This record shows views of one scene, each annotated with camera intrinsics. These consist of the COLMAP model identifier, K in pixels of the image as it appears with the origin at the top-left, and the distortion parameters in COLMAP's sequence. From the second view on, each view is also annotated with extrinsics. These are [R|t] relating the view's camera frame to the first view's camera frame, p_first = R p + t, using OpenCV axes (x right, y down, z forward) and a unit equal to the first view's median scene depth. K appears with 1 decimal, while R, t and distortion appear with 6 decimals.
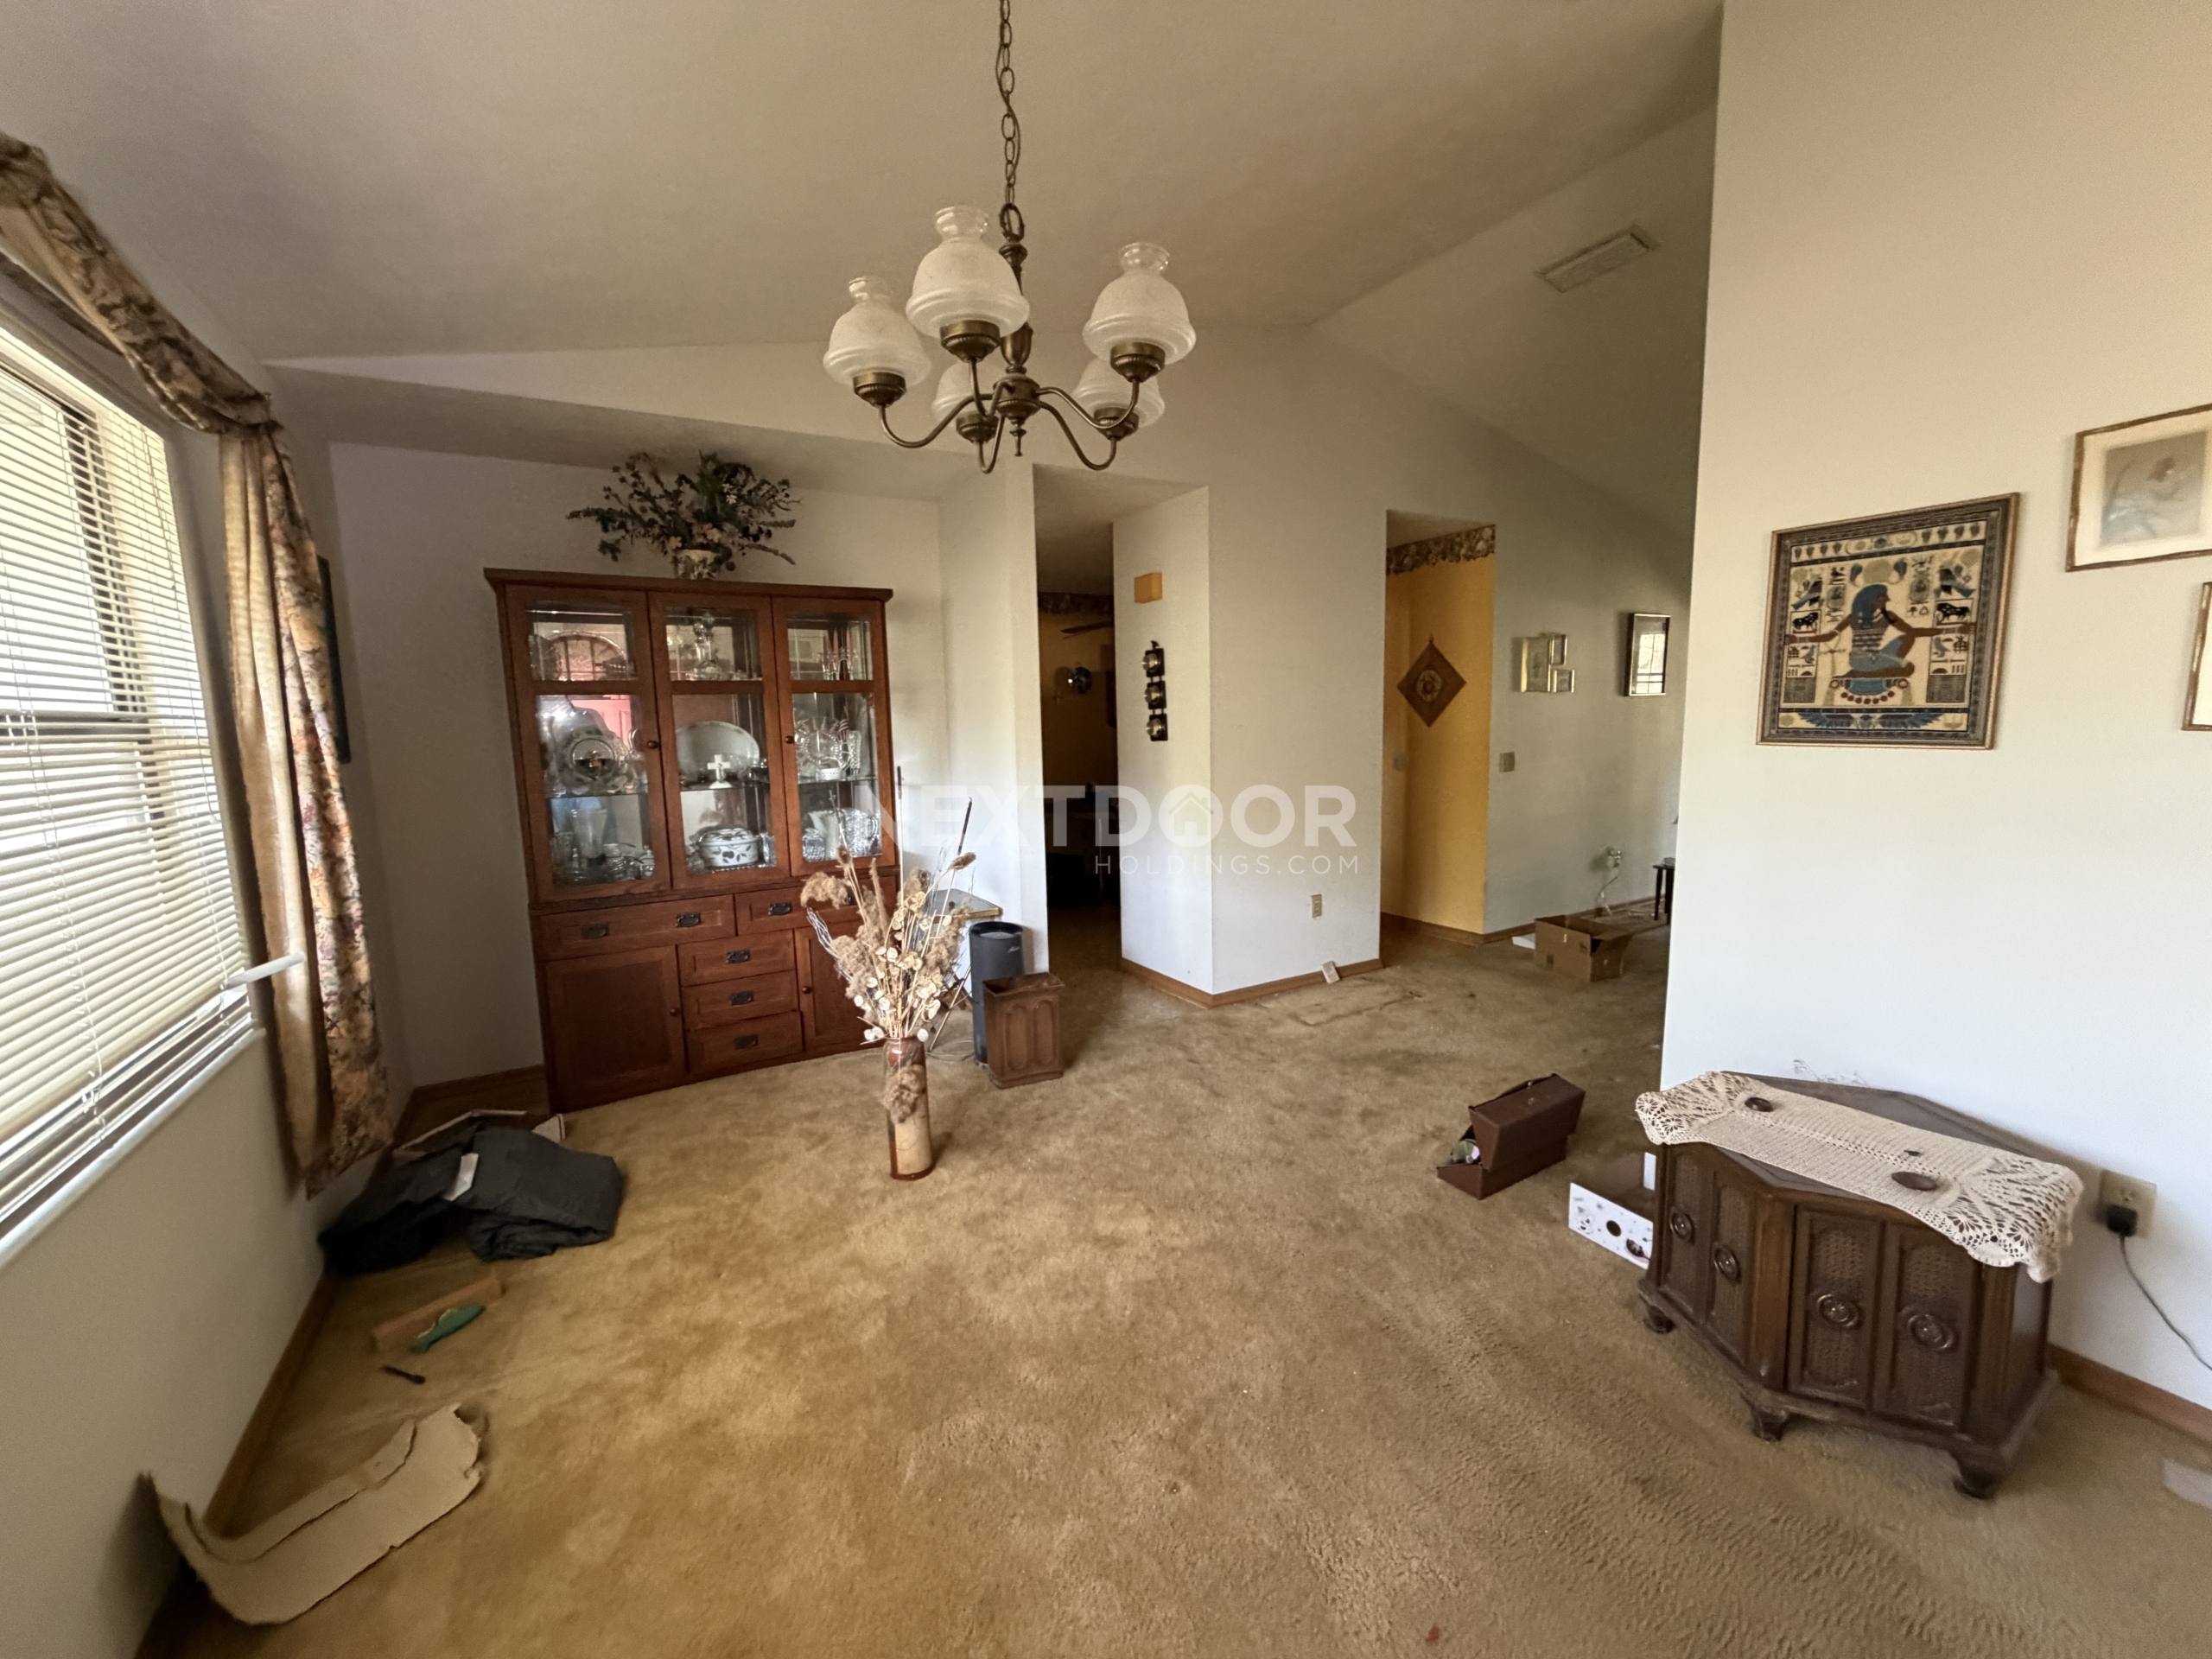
lens RADIAL K [[887.4, 0, 1104.7], [0, 887.4, 831.1], [0, 0, 1]] dist [0.012876, 0.000148]
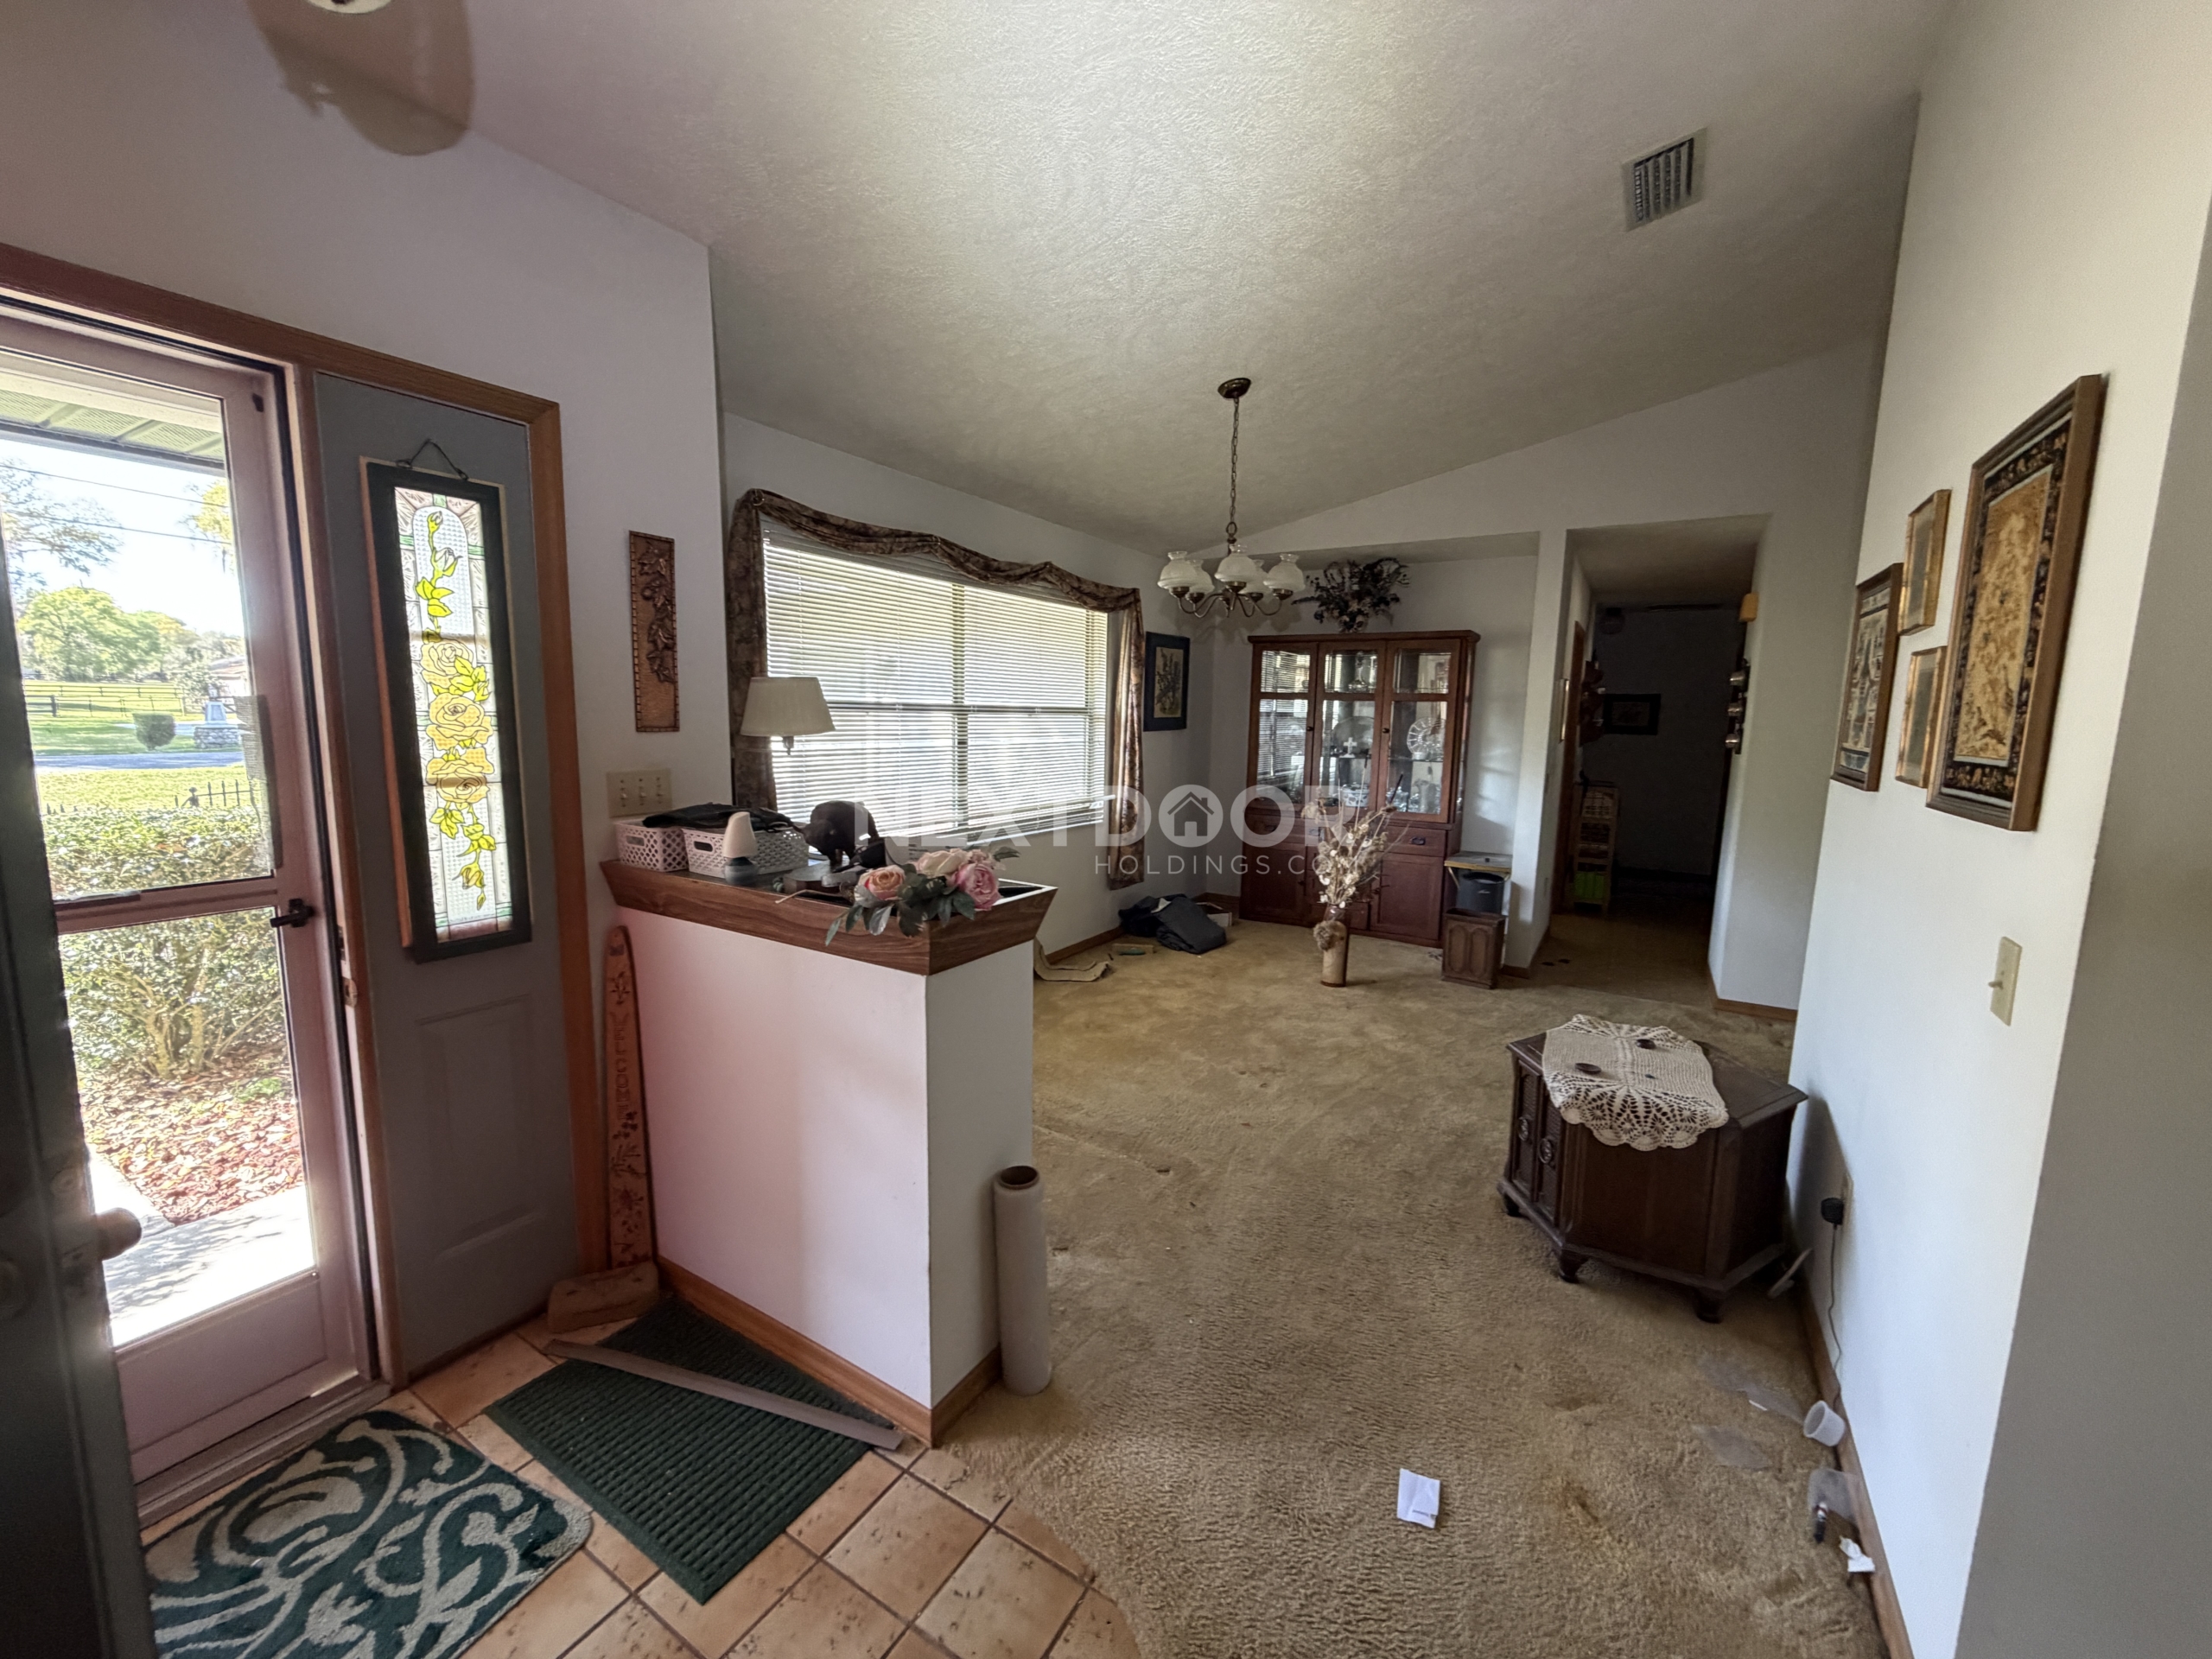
lens RADIAL K [[887.4, 0, 1100.7], [0, 887.4, 824.4], [0, 0, 1]] dist [0.012876, 0.000148]
pose [[0.489323, 0.153236, -0.858535, 1.149176], [-0.143777, 0.985146, 0.093888, -0.020173], [0.860169, 0.077496, 0.504086, -0.315469]]
